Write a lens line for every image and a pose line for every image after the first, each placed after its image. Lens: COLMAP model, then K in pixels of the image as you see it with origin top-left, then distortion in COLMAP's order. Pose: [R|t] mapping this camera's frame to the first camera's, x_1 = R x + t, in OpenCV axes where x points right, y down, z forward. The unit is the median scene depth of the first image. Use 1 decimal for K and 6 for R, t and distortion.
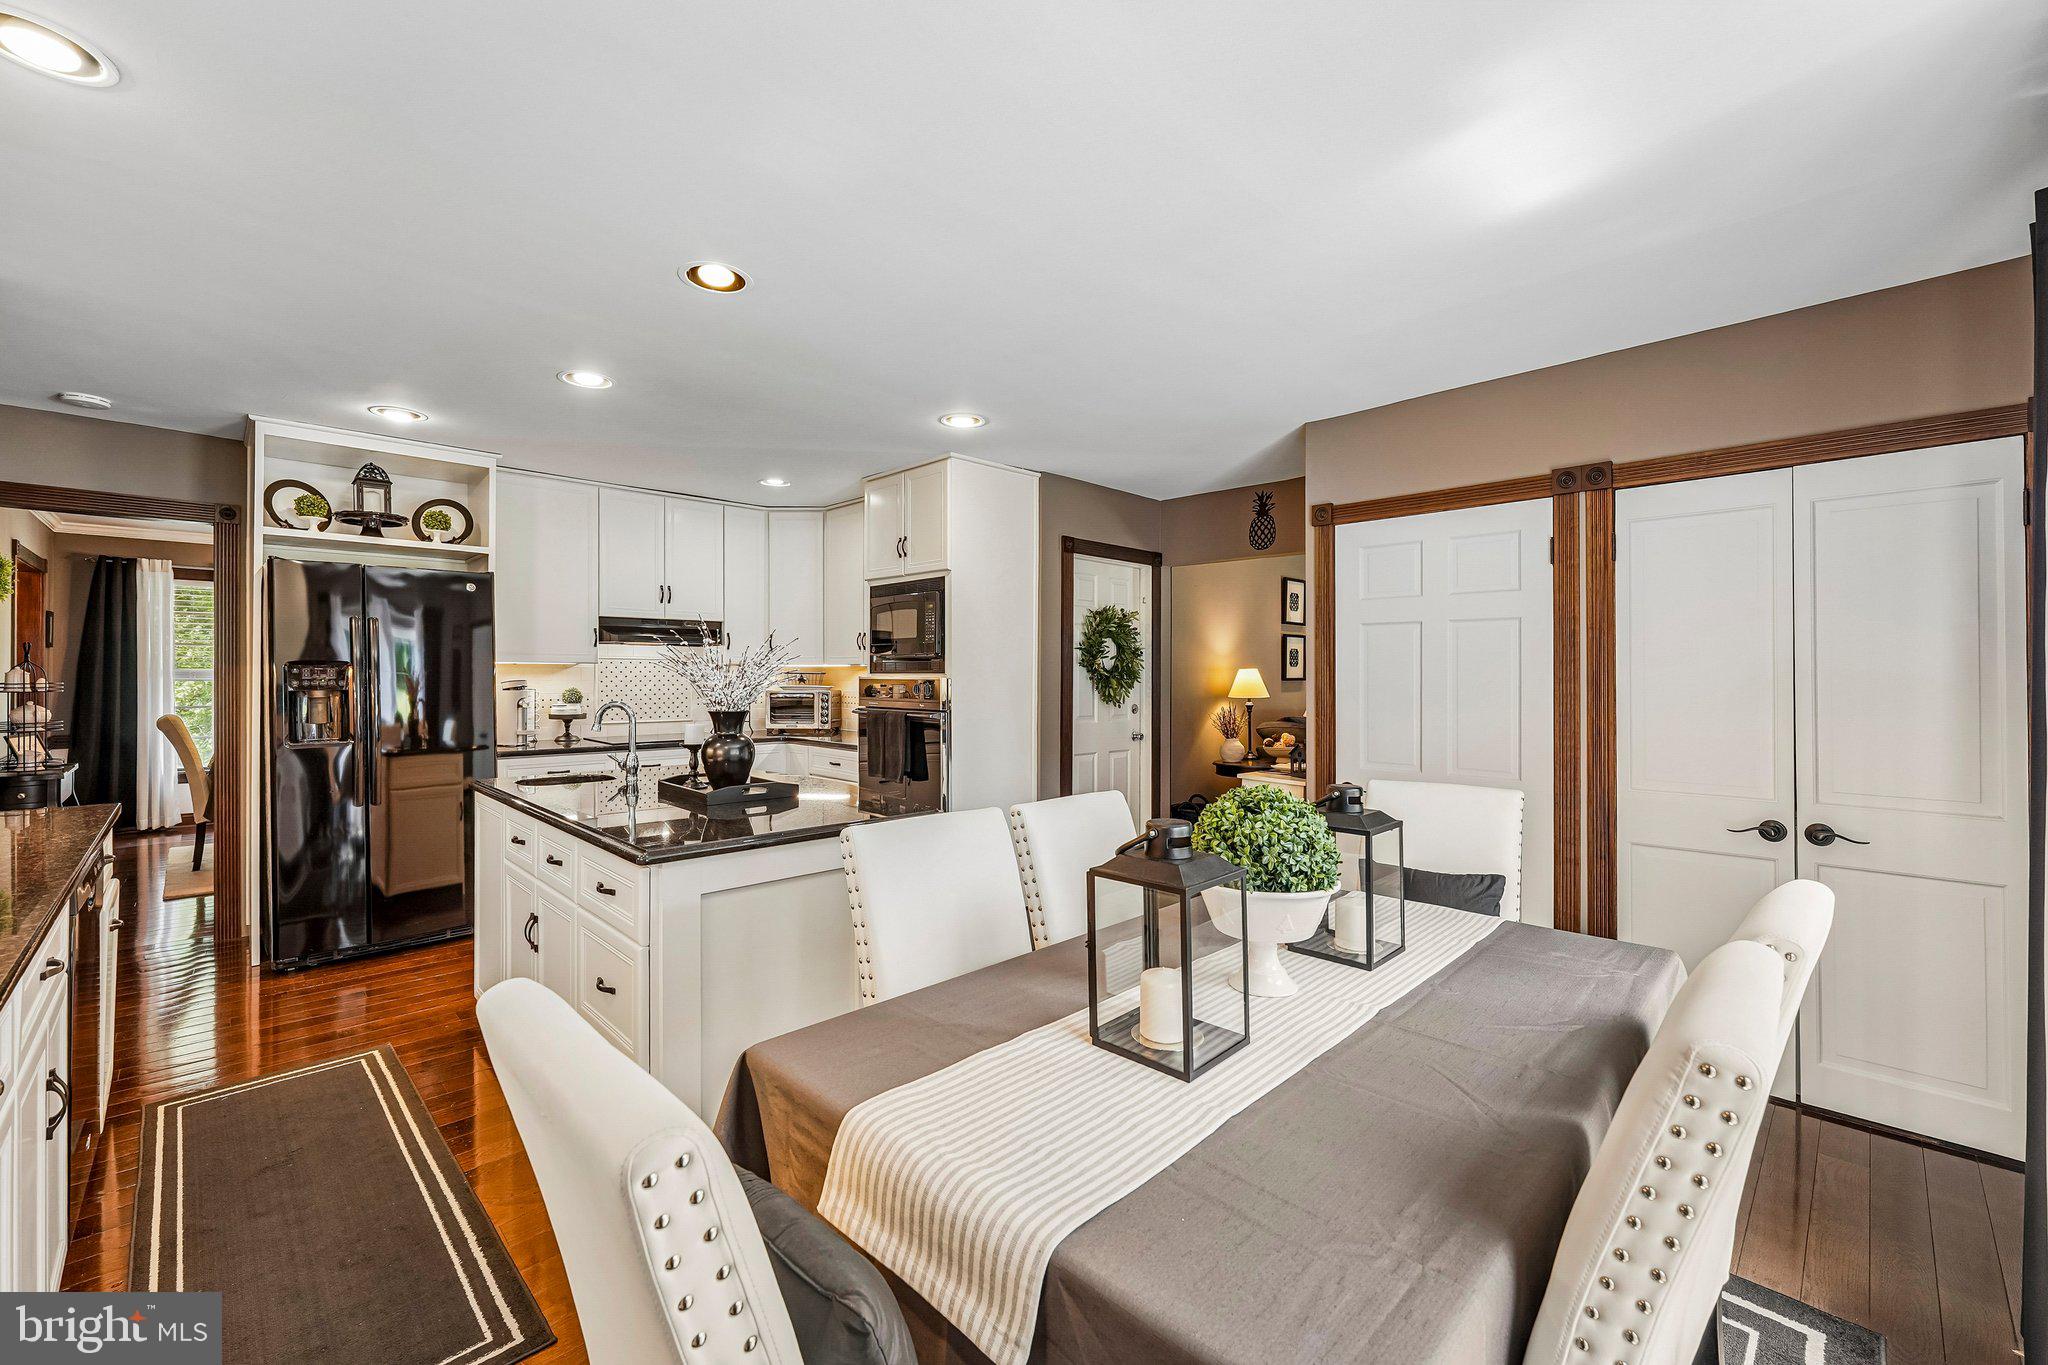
lens RADIAL K [[829.3, 0, 1016.0], [0, 829.3, 669.1], [0, 0, 1]] dist [-0.000026, -0.000654]
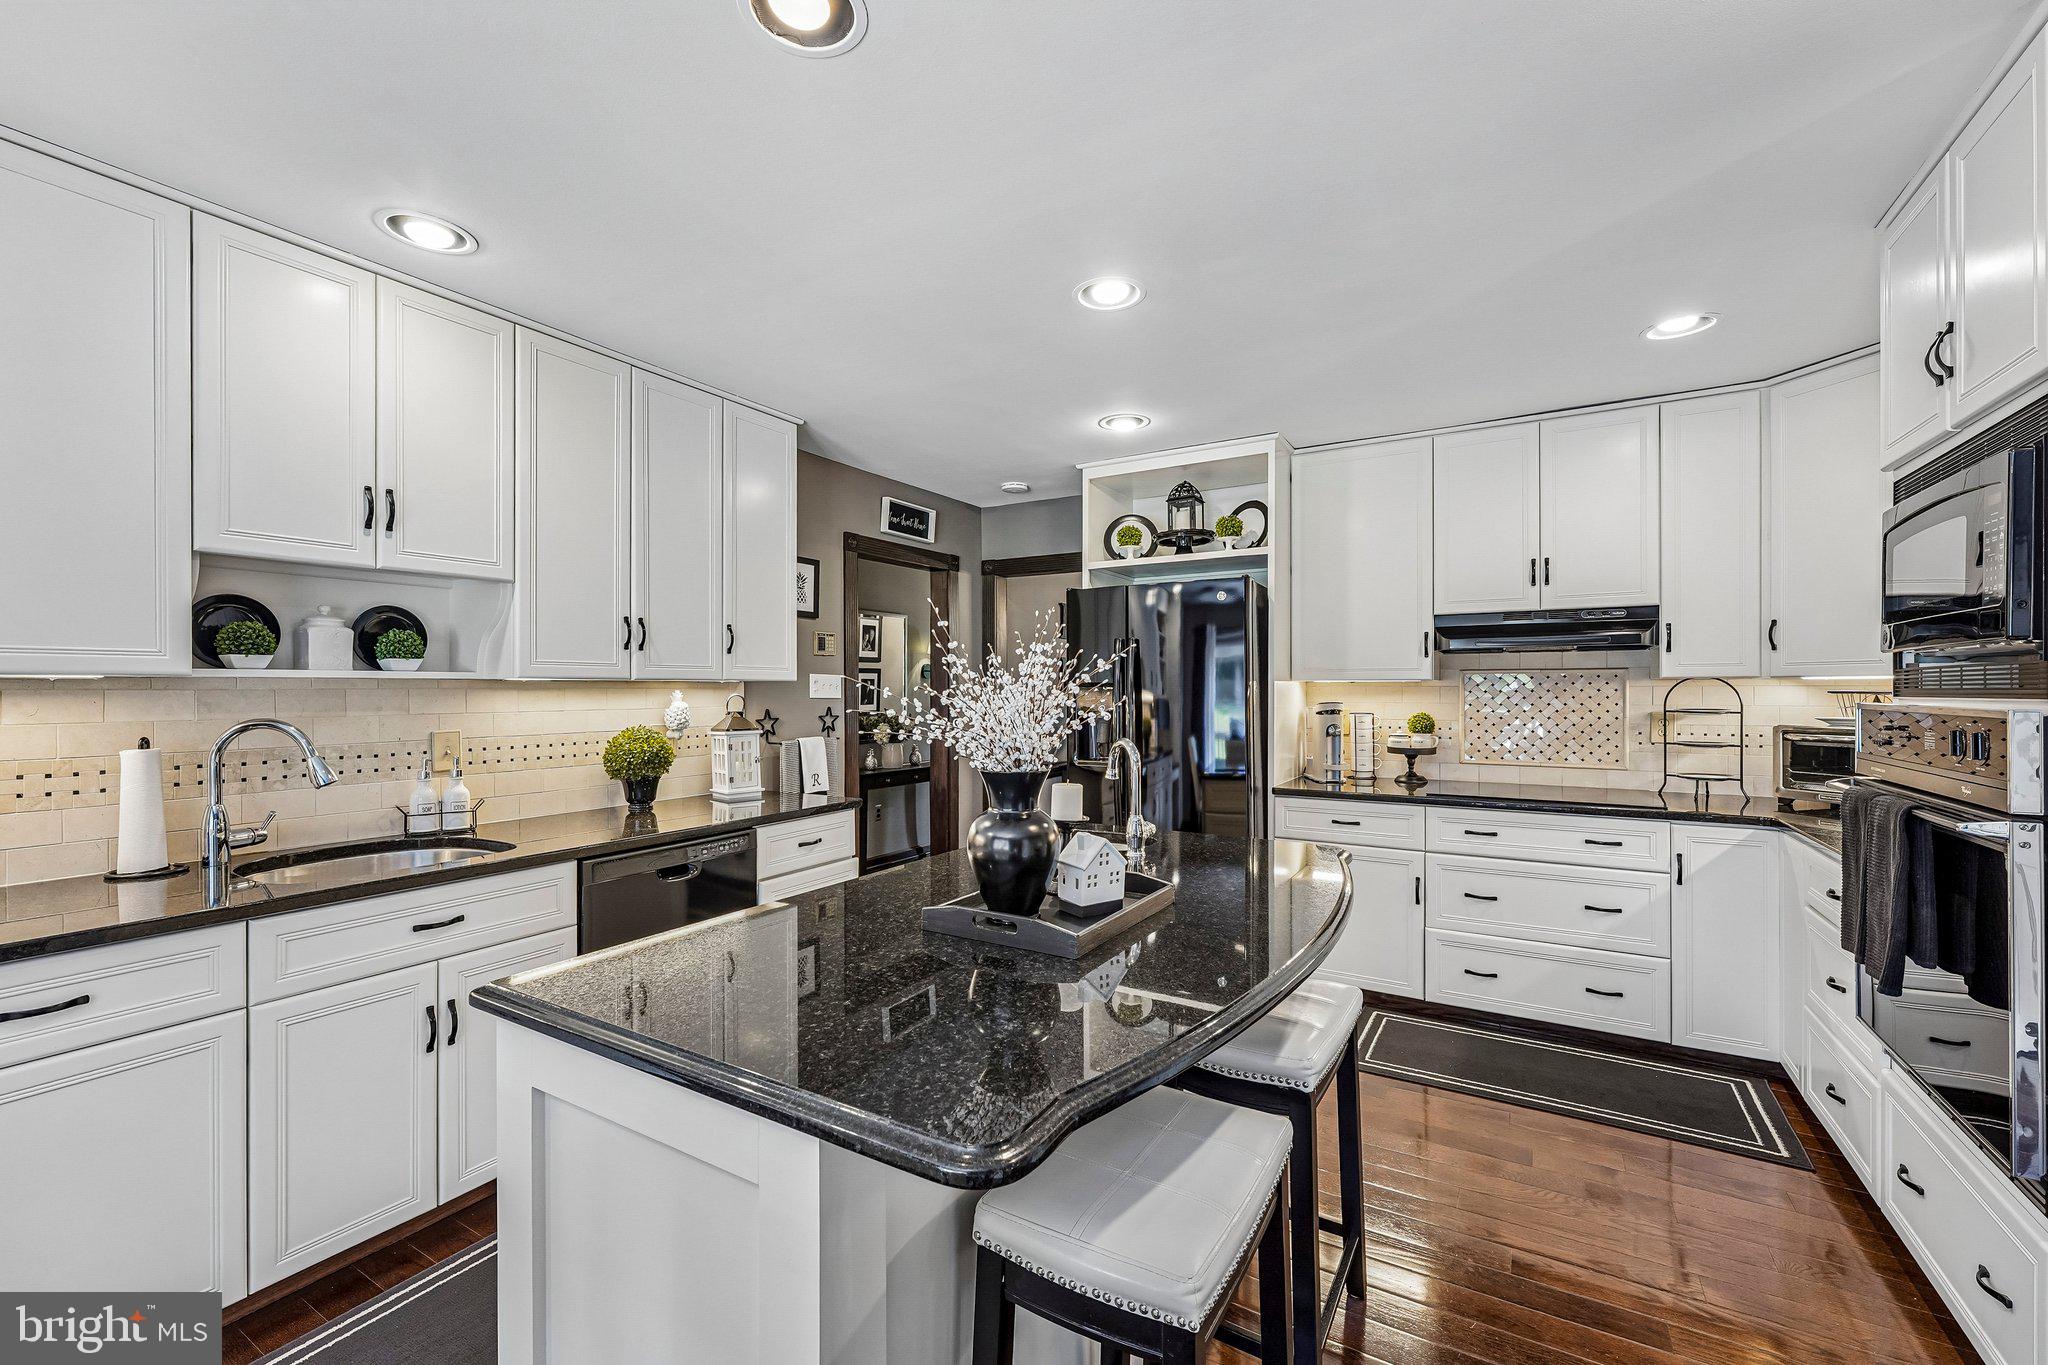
lens RADIAL K [[829.3, 0, 1014.0], [0, 829.3, 683.9], [0, 0, 1]] dist [-0.000026, -0.000654]
pose [[0.252769, -0.008771, -0.967487, 0.124827], [0.006591, 0.999951, -0.007344, -0.000844], [0.967504, -0.004520, 0.252815, 0.551781]]
